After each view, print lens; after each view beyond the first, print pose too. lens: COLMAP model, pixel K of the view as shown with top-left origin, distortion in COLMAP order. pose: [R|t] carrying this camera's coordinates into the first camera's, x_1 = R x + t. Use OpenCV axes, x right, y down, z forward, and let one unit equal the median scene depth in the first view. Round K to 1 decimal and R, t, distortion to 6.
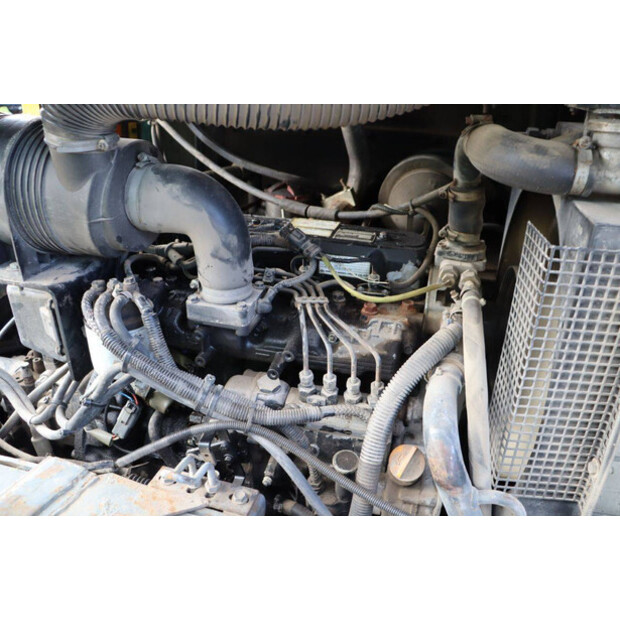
lens RADIAL K [[512.2, 0, 310.0], [0, 512.2, 310.0], [0, 0, 1]] dist [-0.168172, 0.142682]
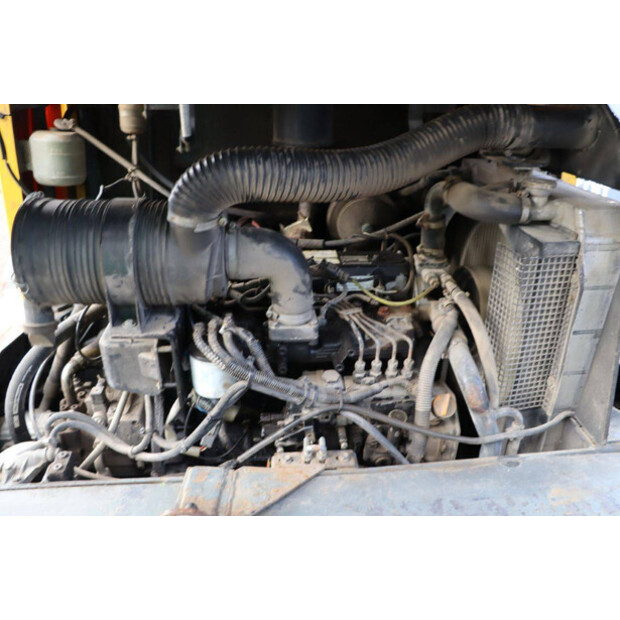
lens RADIAL K [[512.2, 0, 310.0], [0, 512.2, 310.0], [0, 0, 1]] dist [-0.168172, 0.142682]
pose [[0.942229, -0.161969, 0.293207, -0.532229], [0.162703, 0.986428, 0.022057, -0.075371], [-0.292800, 0.026923, 0.955795, -0.316565]]
